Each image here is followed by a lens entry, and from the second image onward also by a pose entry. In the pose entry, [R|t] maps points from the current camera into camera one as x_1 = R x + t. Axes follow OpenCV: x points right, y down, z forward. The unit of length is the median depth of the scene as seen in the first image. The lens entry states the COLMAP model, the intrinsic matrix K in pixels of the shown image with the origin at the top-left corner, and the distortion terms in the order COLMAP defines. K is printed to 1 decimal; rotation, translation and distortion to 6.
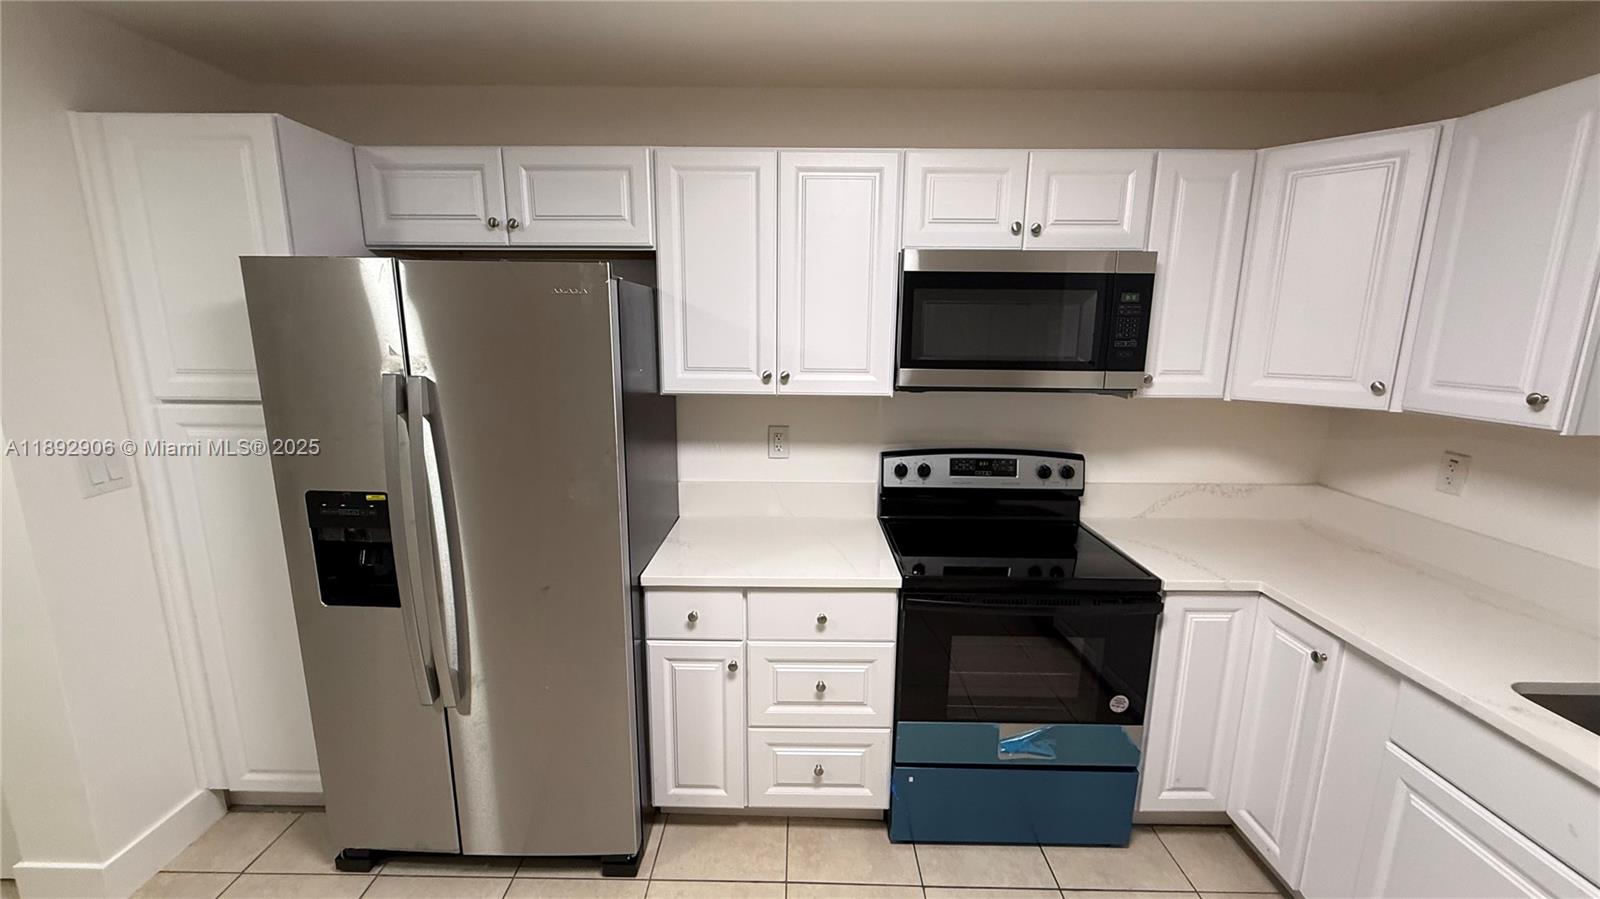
lens RADIAL K [[637.2, 0, 796.0], [0, 637.2, 454.3], [0, 0, 1]] dist [0.002015, 0.000064]
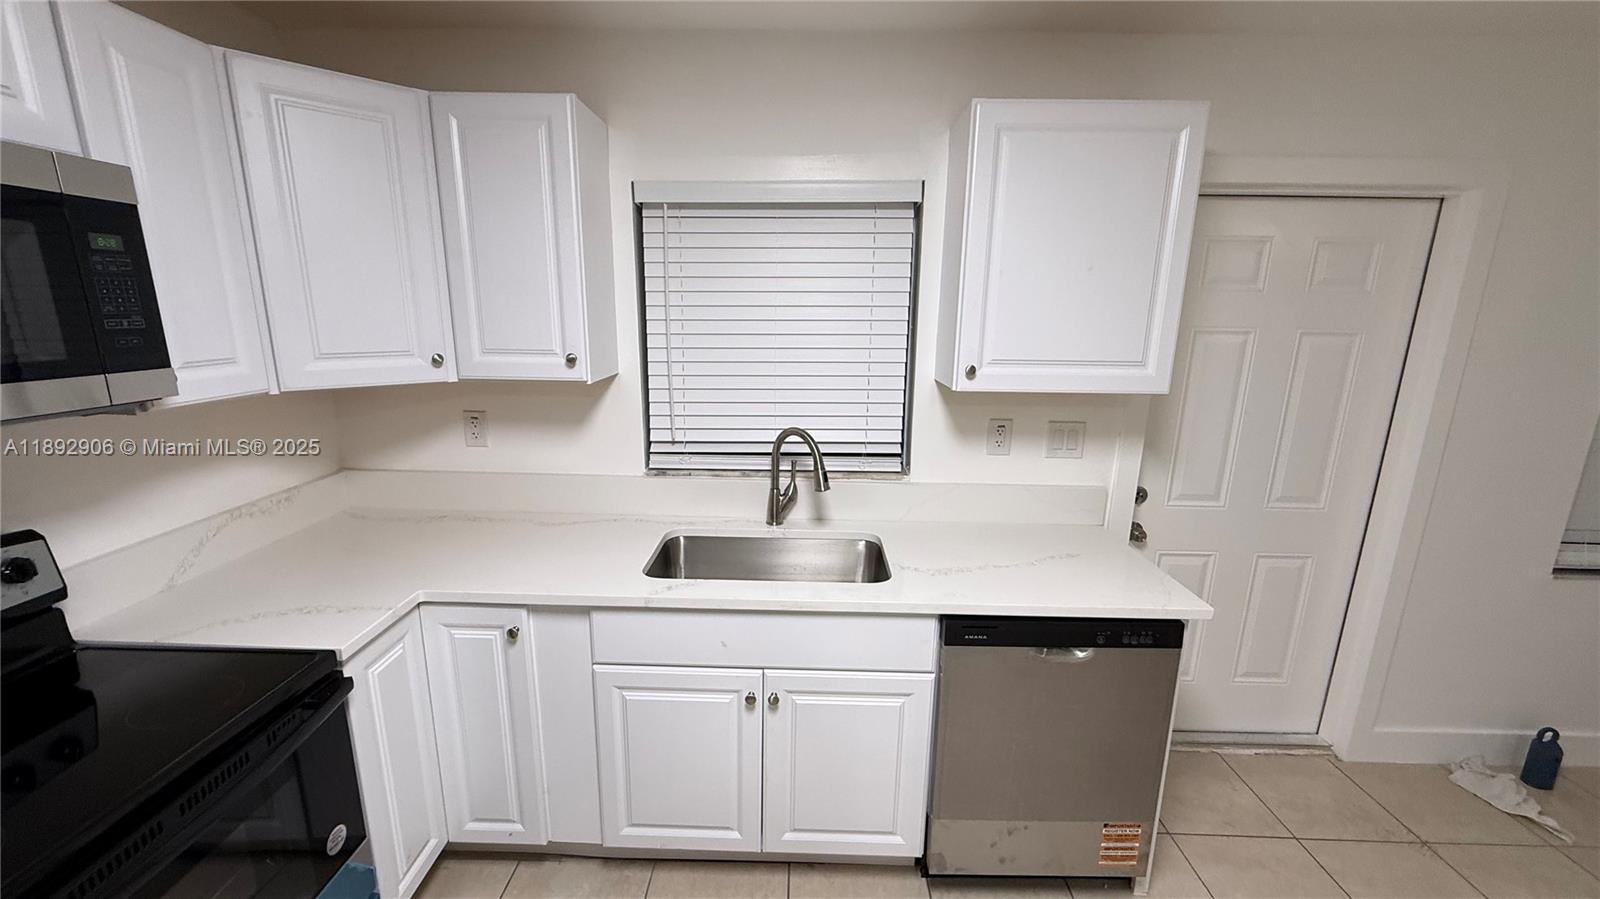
lens RADIAL K [[637.2, 0, 796.0], [0, 637.2, 454.3], [0, 0, 1]] dist [0.002015, 0.000064]
pose [[0.008800, -0.235611, 0.971808, -0.069851], [0.178945, 0.956529, 0.230286, -0.084026], [-0.983820, 0.171873, 0.050579, 0.389237]]
